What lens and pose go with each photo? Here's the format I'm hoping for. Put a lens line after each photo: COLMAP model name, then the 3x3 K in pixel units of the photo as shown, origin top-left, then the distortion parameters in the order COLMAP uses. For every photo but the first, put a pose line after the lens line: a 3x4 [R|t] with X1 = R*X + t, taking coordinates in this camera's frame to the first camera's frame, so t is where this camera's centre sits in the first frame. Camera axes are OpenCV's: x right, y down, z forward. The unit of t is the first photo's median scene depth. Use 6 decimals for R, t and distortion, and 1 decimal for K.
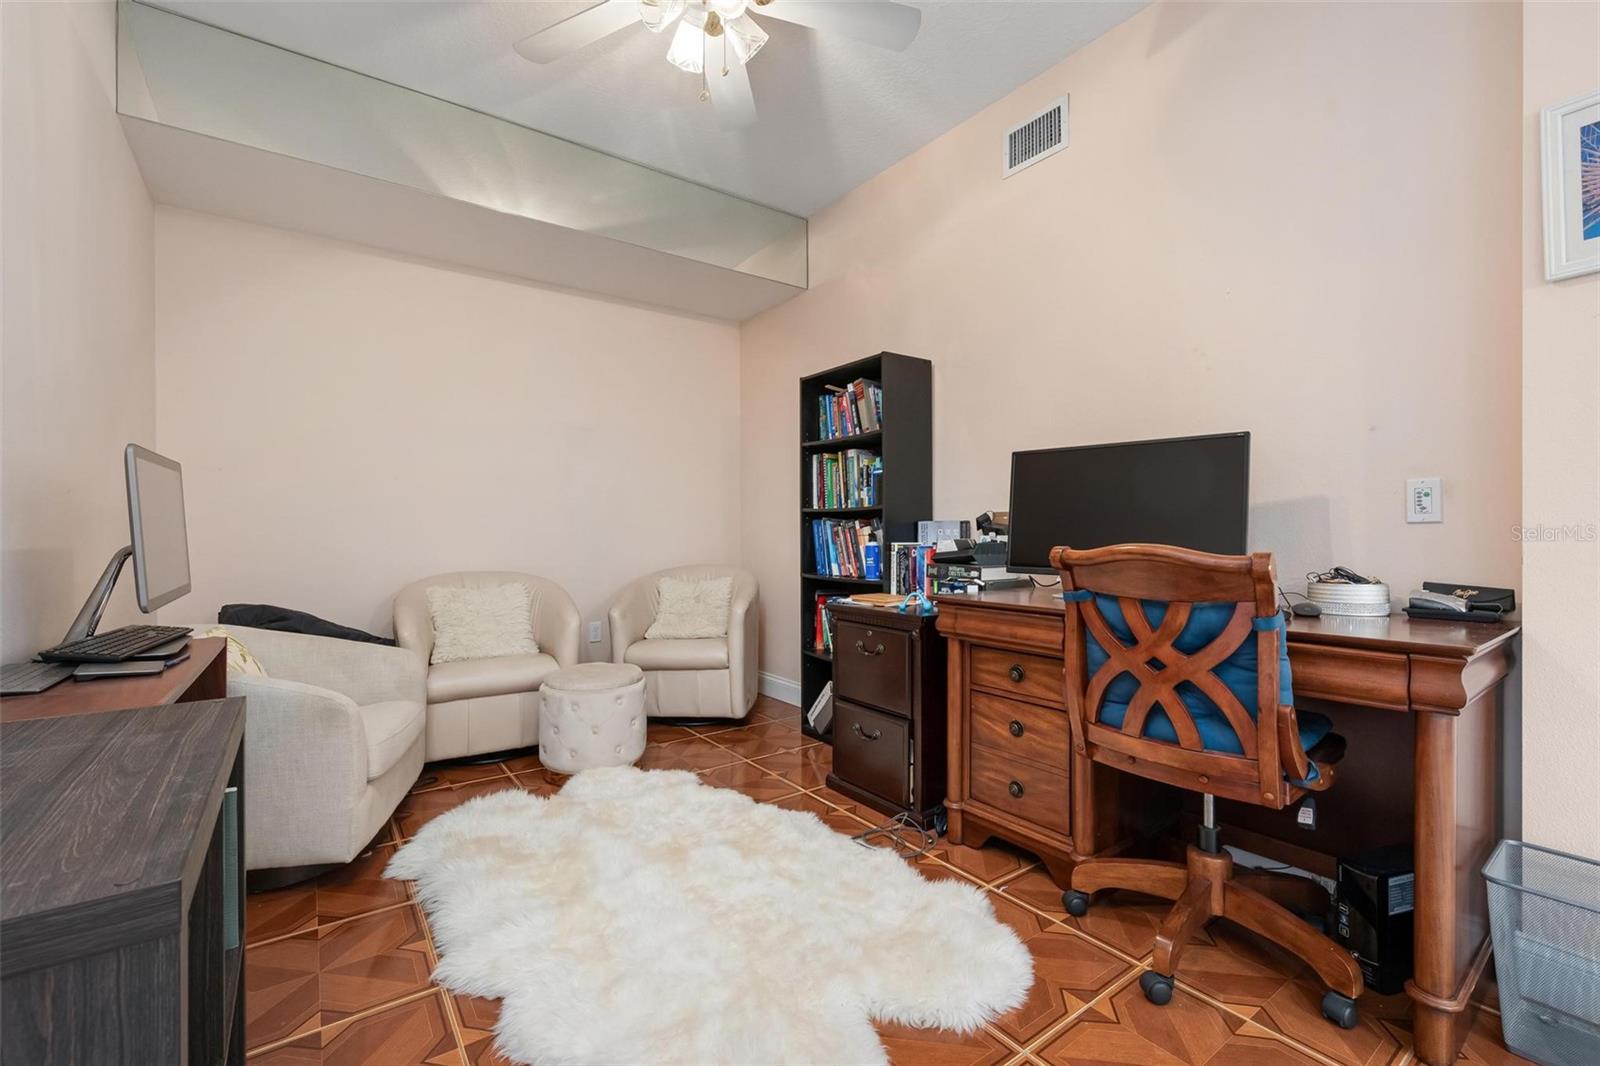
lens RADIAL K [[684.4, 0, 806.4], [0, 684.4, 526.3], [0, 0, 1]] dist [-0.000873, -0.000193]
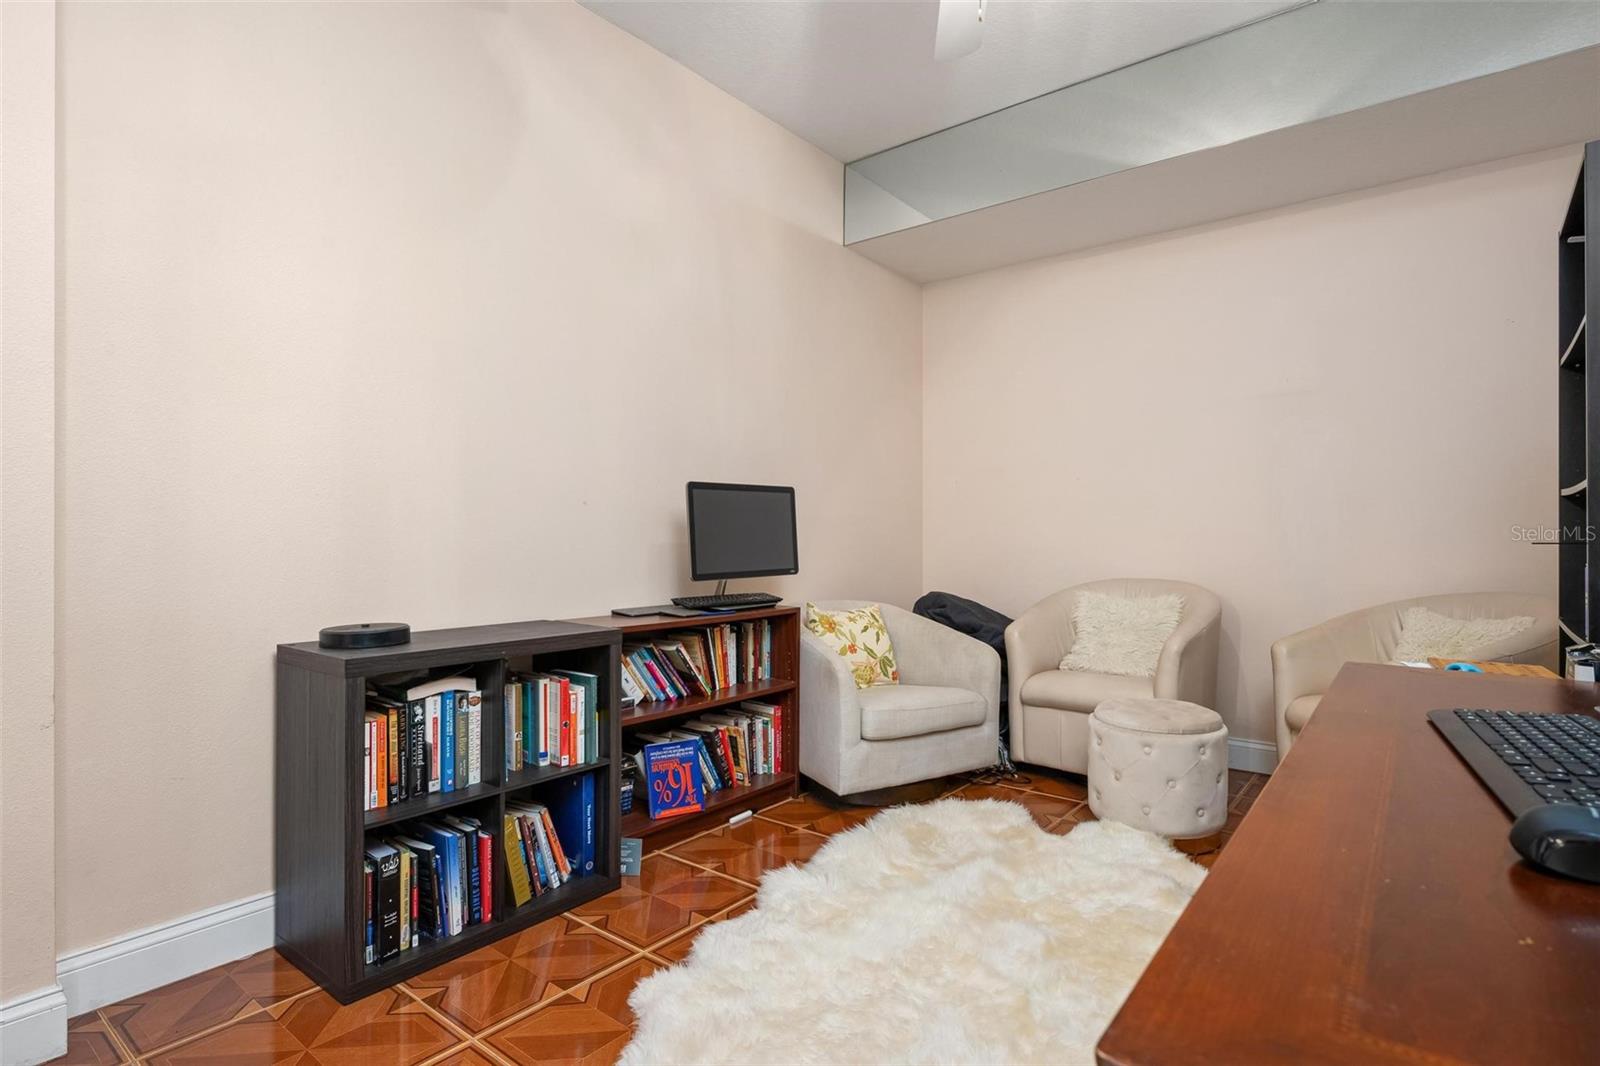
lens RADIAL K [[812.9, 0, 800.0], [0, 812.9, 533.0], [0, 0, 1]] dist [-0.000023, -0.000025]
pose [[0.263868, -0.001538, -0.964558, 0.640106], [0.001759, 0.999998, -0.001114, 0.010903], [0.964557, -0.001403, 0.263870, 0.459507]]
